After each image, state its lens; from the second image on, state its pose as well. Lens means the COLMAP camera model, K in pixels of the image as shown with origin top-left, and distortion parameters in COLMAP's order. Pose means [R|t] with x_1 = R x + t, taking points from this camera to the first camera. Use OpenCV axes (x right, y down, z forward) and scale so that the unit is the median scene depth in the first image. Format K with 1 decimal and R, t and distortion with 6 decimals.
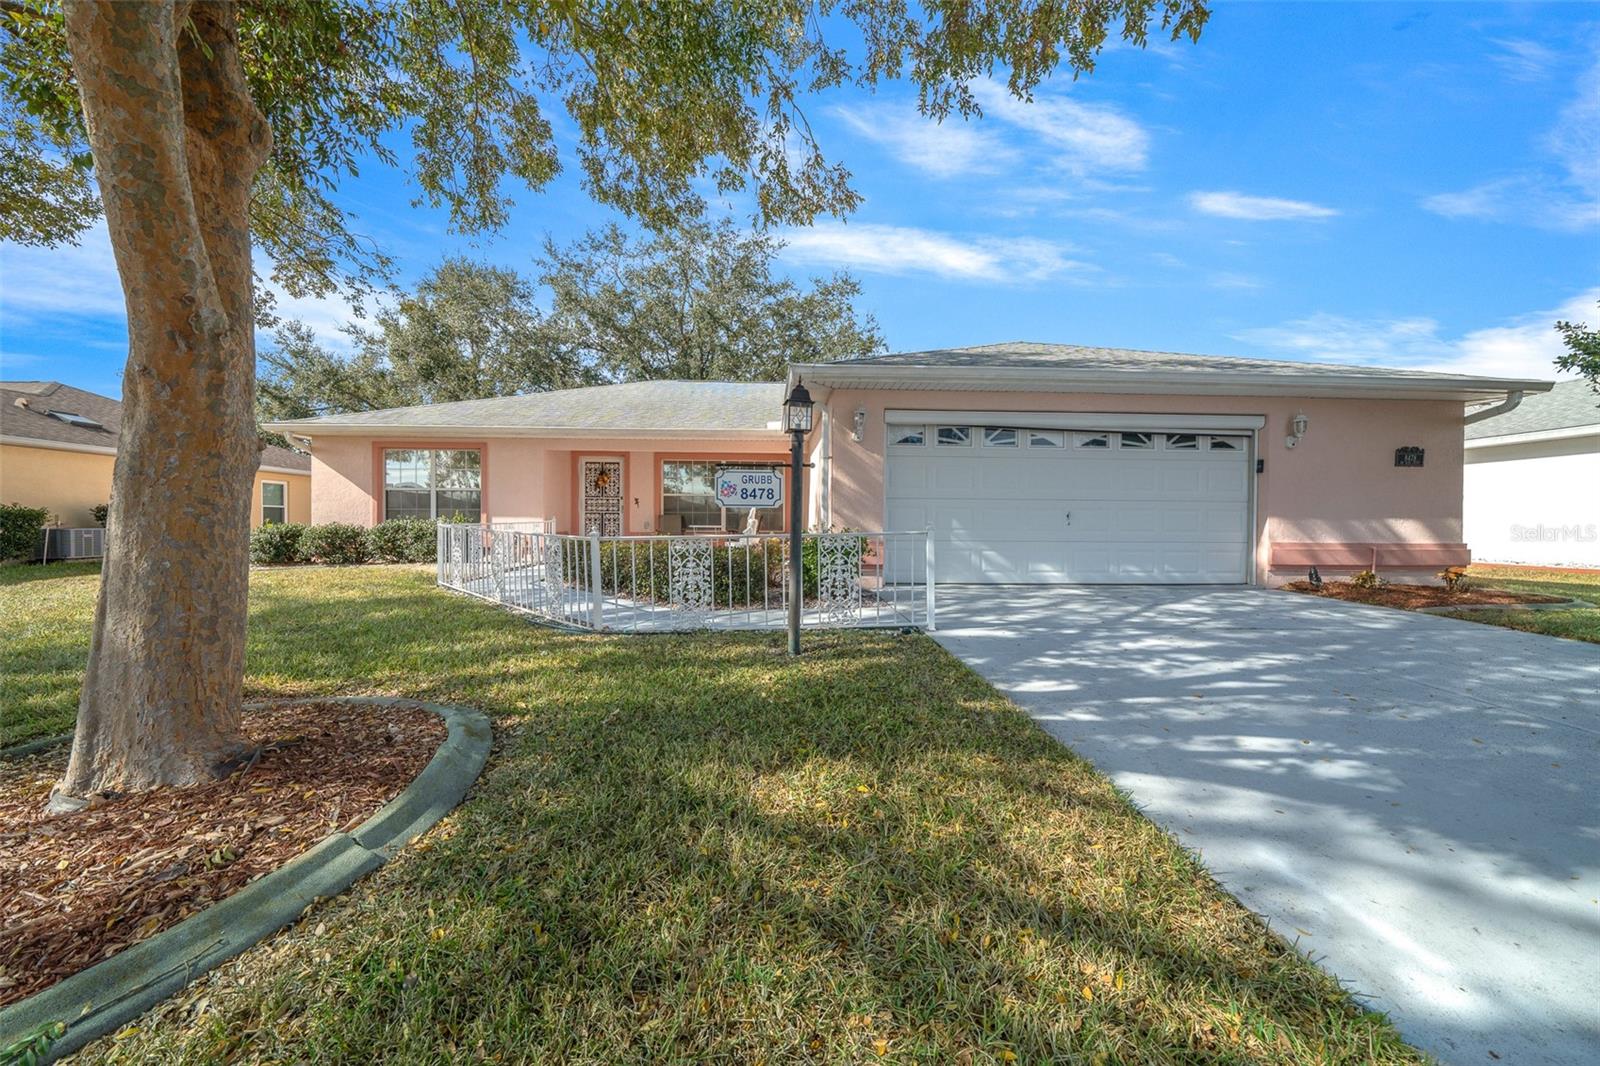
lens RADIAL K [[544.7, 0, 802.6], [0, 544.7, 522.2], [0, 0, 1]] dist [-0.007490, 0.000204]
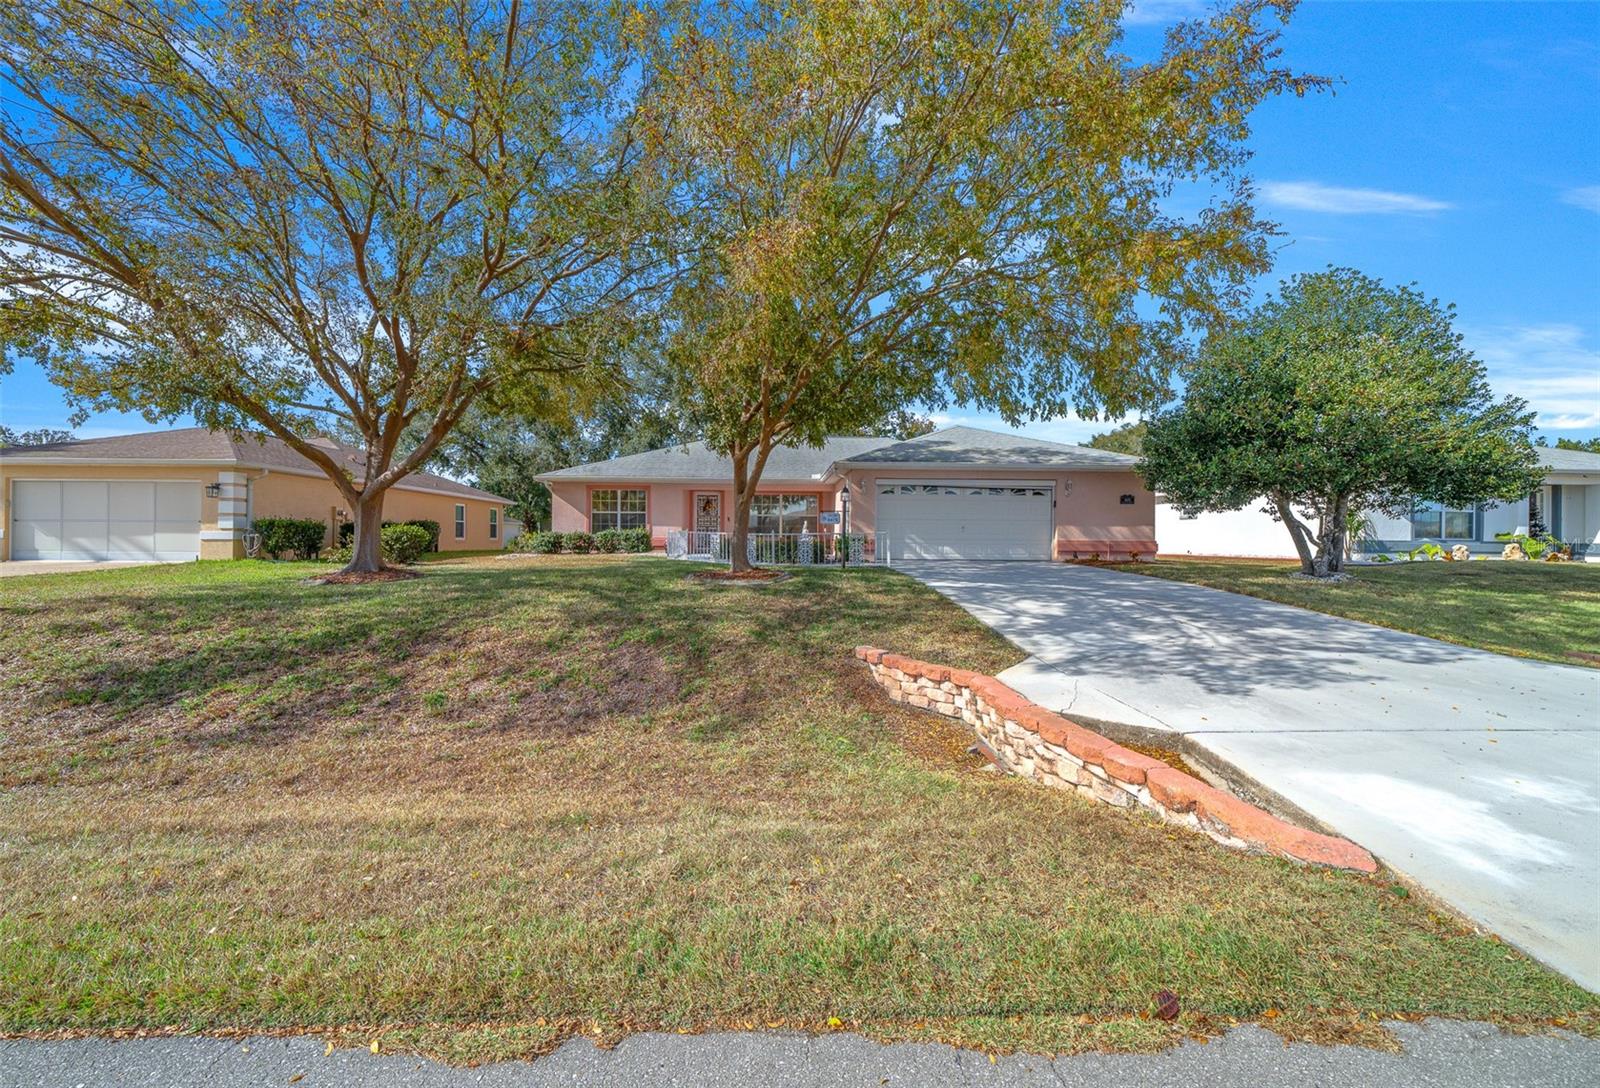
lens RADIAL K [[562.7, 0, 800.0], [0, 562.7, 544.0], [0, 0, 1]] dist [-0.001442, -0.000036]
pose [[0.999989, 0.001499, -0.004380, -0.132327], [-0.001446, 0.999926, 0.012068, 0.026028], [0.004397, -0.012062, 0.999918, -1.175957]]
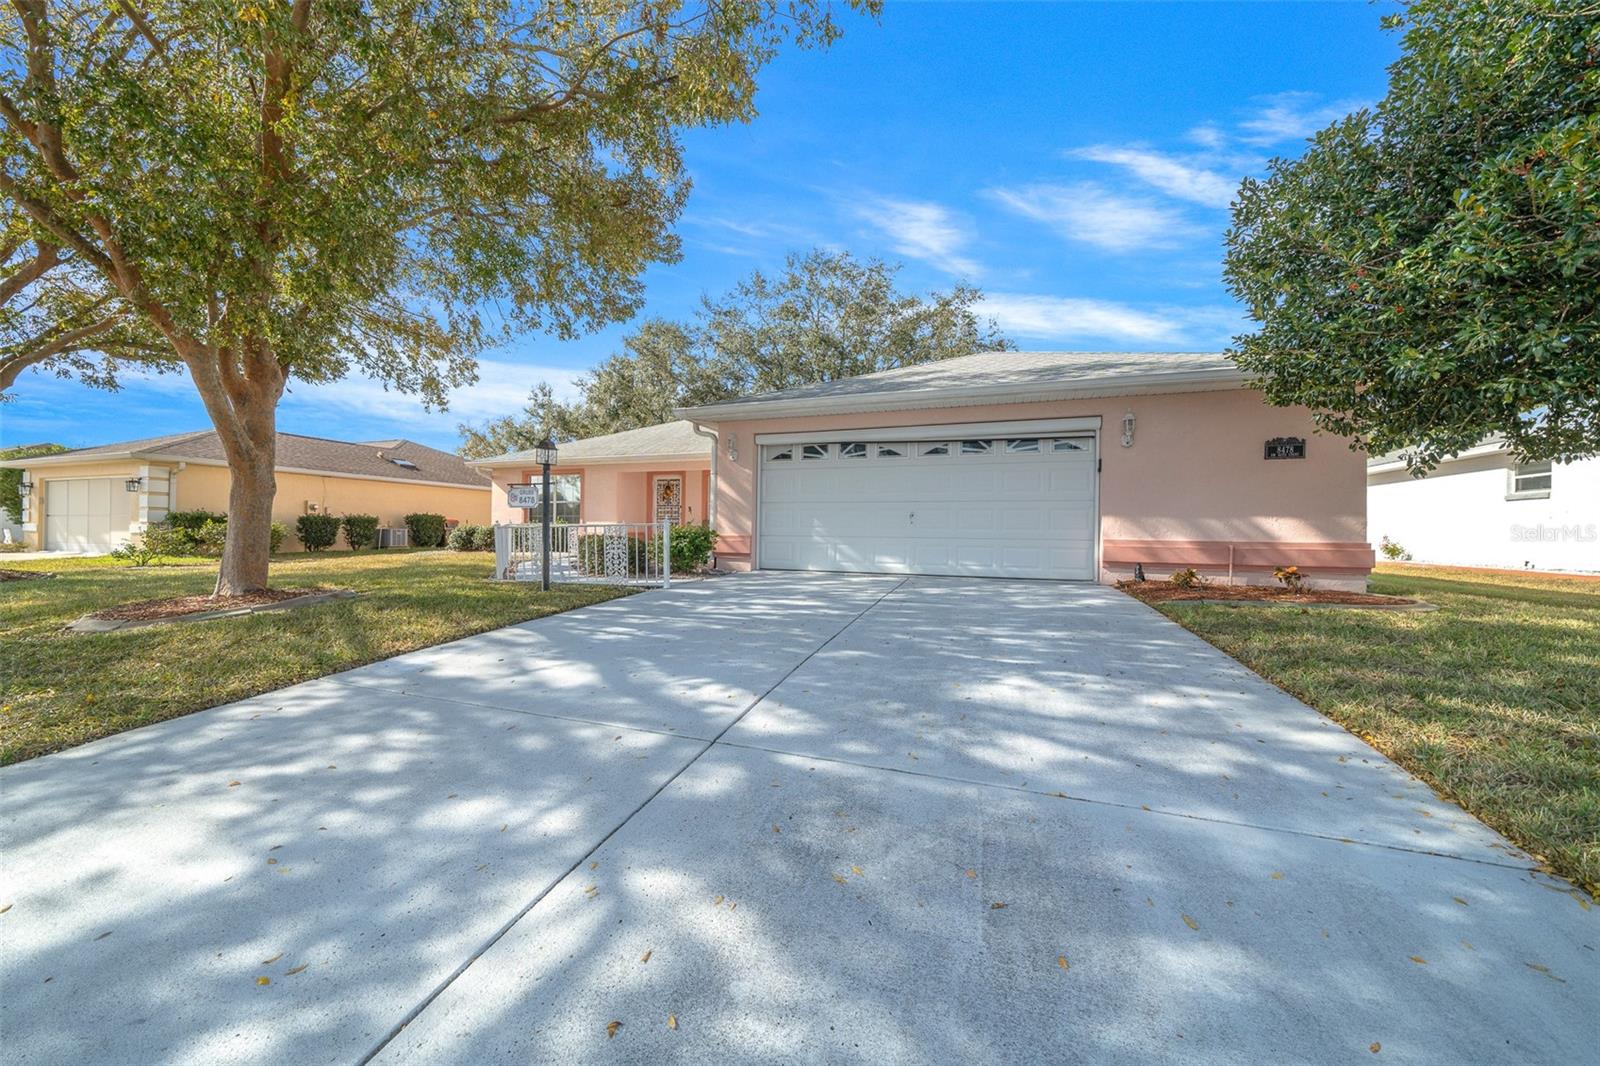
lens RADIAL K [[550.8, 0, 806.5], [0, 550.8, 525.1], [0, 0, 1]] dist [-0.008128, -0.000029]
pose [[0.929342, -0.000860, -0.369219, 0.704752], [-0.004298, 0.999904, -0.013147, 0.024564], [0.369195, 0.013805, 0.929249, -0.165451]]
